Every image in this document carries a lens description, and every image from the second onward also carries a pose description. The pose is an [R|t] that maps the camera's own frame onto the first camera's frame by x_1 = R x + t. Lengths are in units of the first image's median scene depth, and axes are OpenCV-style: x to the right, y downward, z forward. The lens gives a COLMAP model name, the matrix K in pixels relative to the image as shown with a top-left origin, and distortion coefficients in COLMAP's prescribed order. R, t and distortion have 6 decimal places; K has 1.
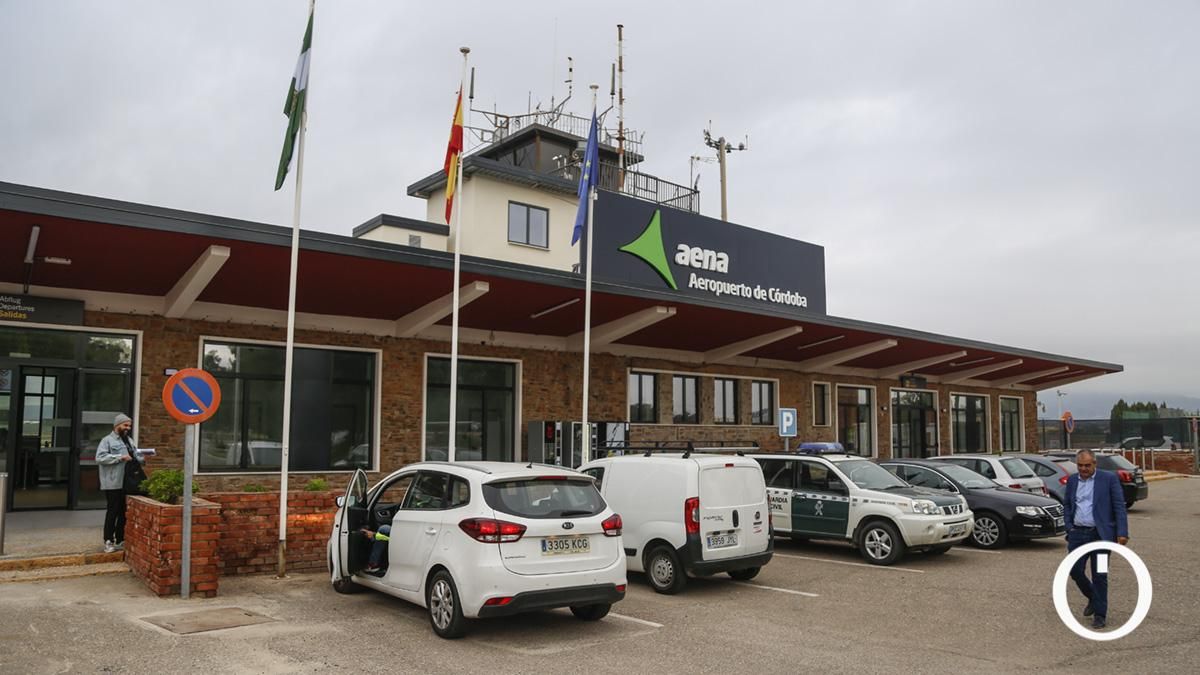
lens RADIAL K [[825.6, 0, 600.0], [0, 825.6, 337.5], [0, 0, 1]] dist [-0.126920, 0.069122]
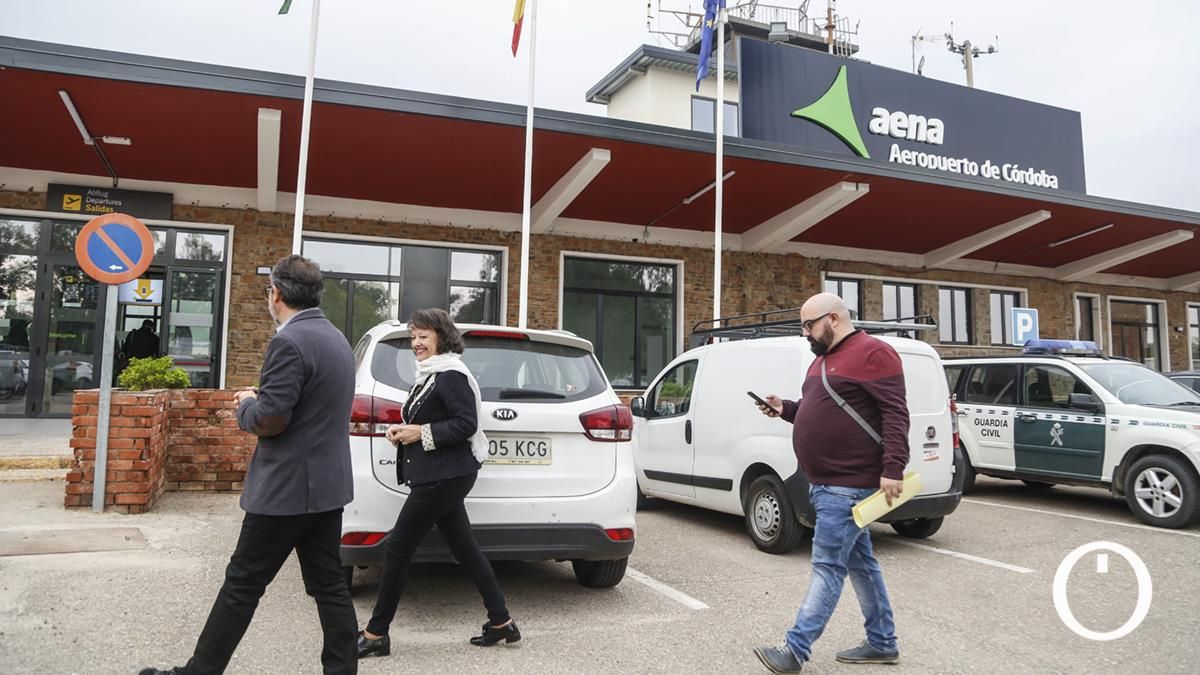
lens RADIAL K [[829.2, 0, 600.9], [0, 829.2, 274.3], [0, 0, 1]] dist [-0.121113, 0.069179]
pose [[0.955252, -0.026786, -0.294578, 0.079781], [0.022809, 0.999597, -0.016928, 0.059446], [0.294913, 0.009452, 0.955477, 0.197300]]
